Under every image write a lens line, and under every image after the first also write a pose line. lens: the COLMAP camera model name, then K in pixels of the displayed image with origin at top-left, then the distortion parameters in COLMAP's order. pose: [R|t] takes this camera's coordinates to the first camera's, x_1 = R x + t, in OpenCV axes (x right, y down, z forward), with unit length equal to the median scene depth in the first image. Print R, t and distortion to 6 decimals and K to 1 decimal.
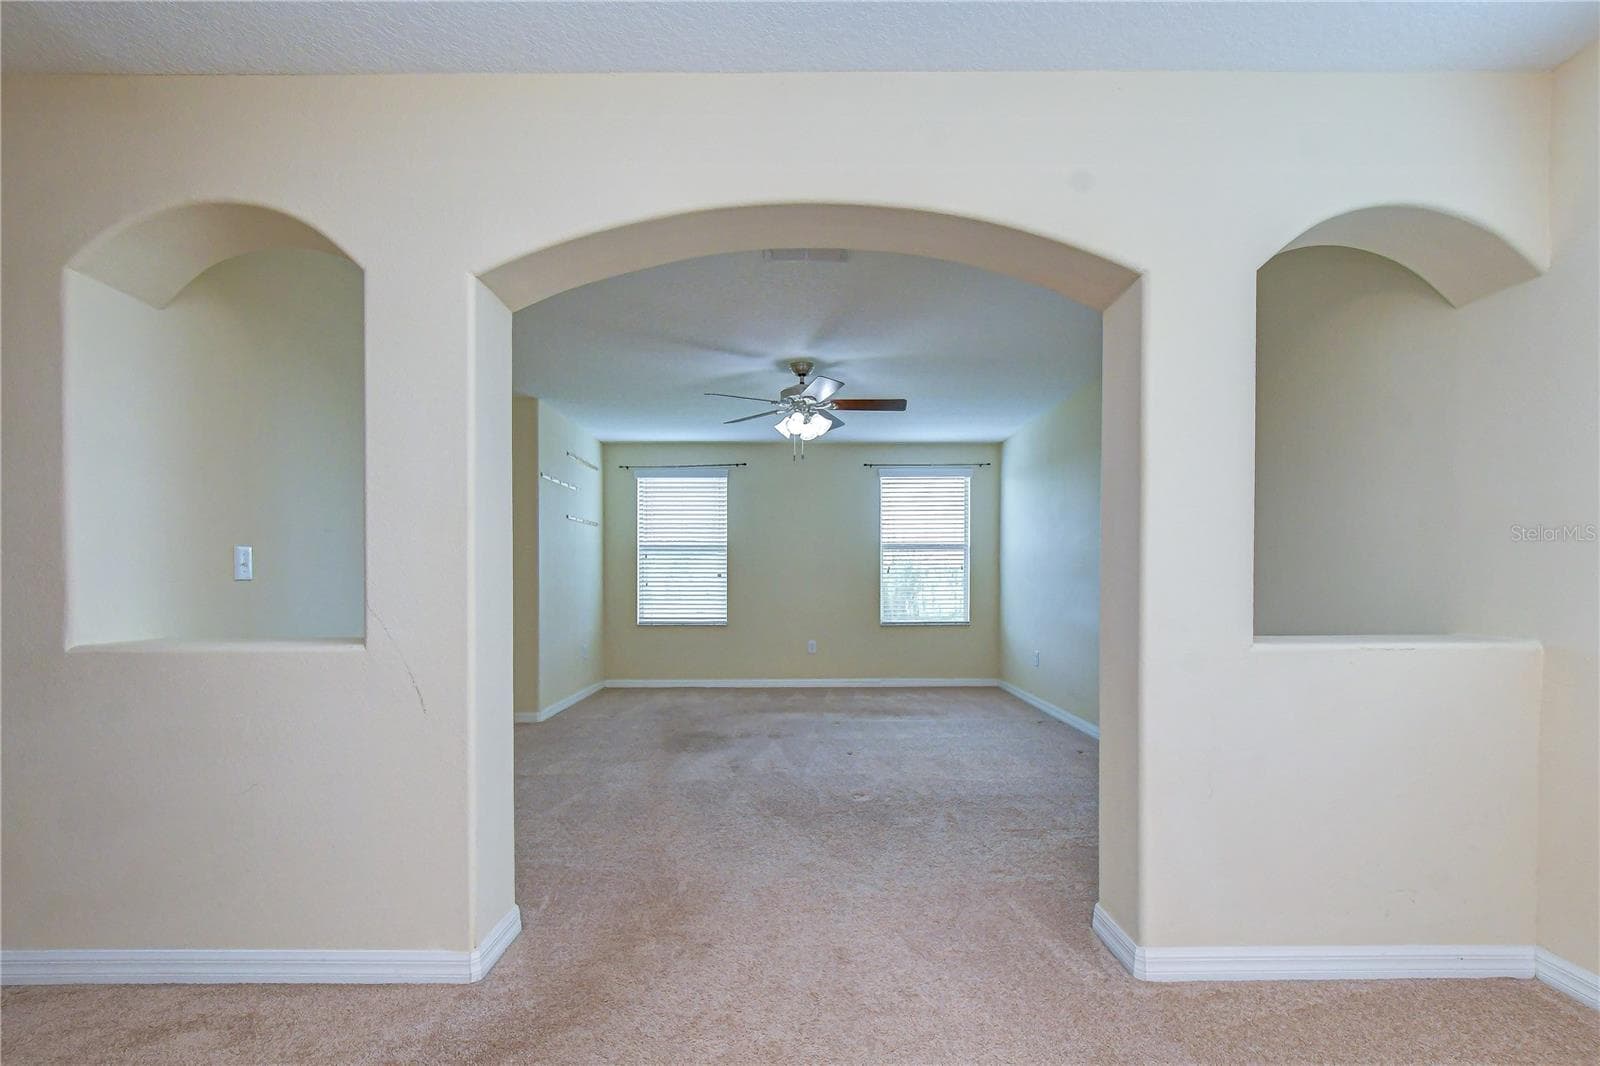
lens RADIAL K [[726.3, 0, 788.6], [0, 726.3, 581.8], [0, 0, 1]] dist [-0.000044, -0.000250]
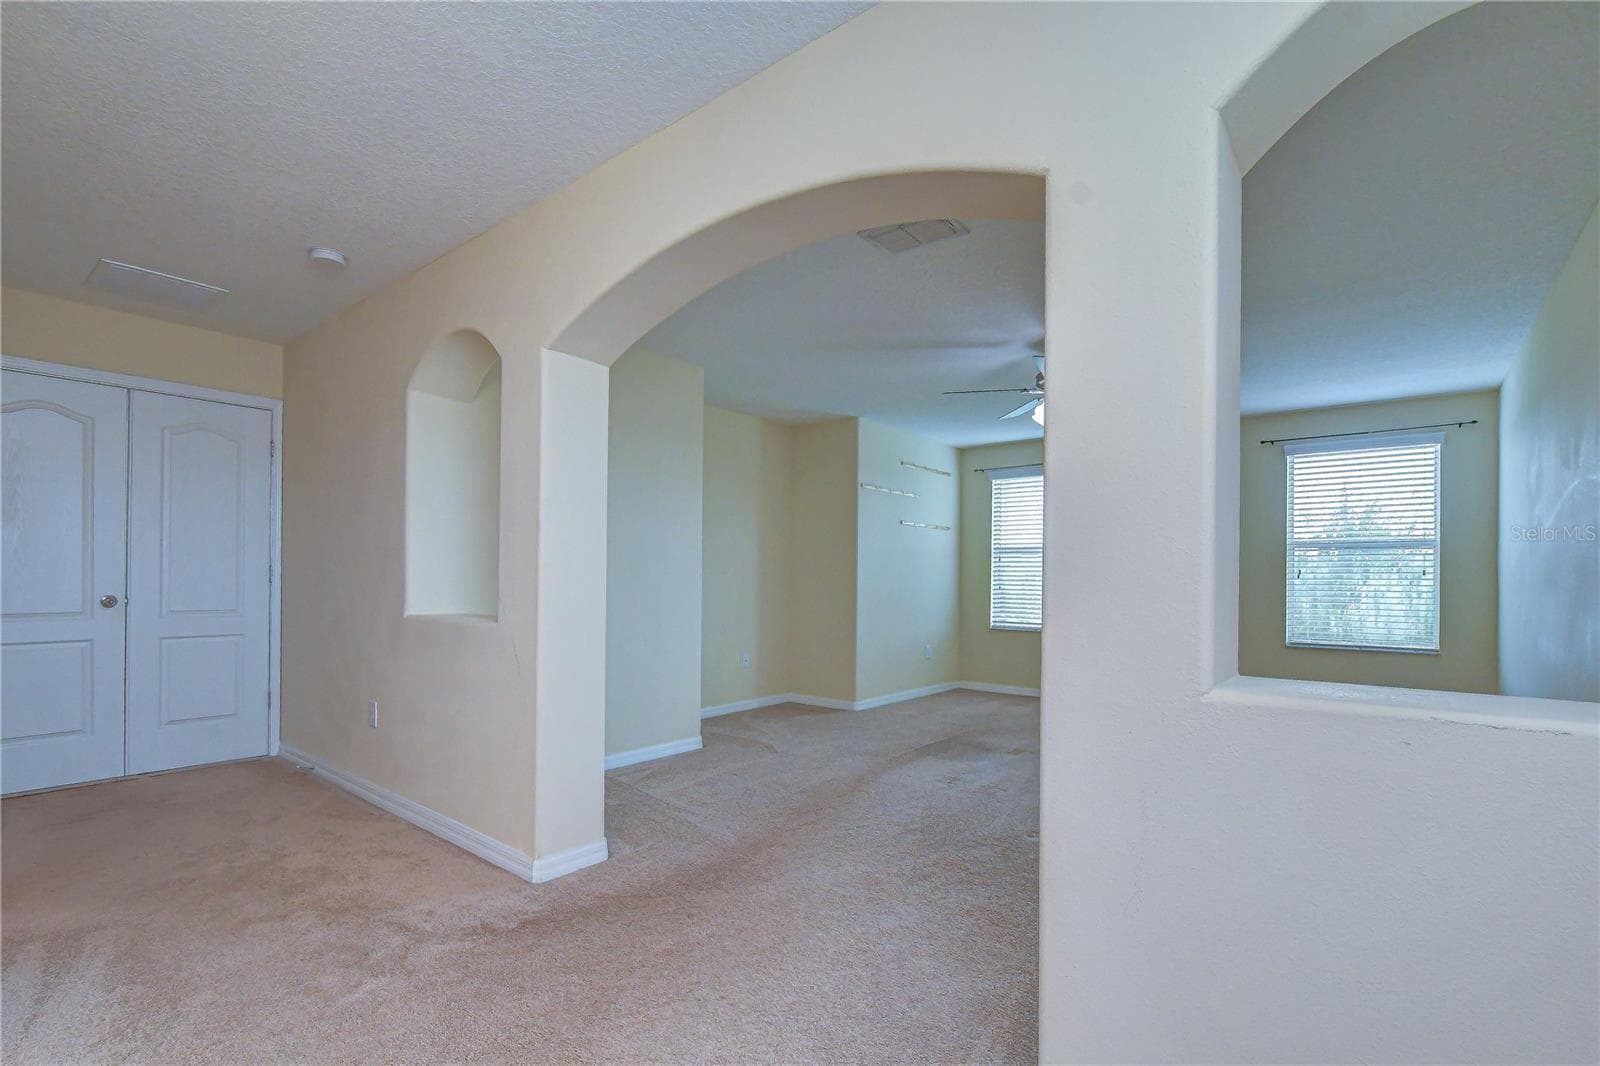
lens RADIAL K [[718.9, 0, 801.3], [0, 718.9, 573.8], [0, 0, 1]] dist [0.001577, 0.000089]
pose [[0.783198, 0.005655, -0.621747, 0.215015], [-0.016127, 0.999807, -0.011221, -0.000308], [0.621564, 0.018816, 0.783138, 0.077608]]
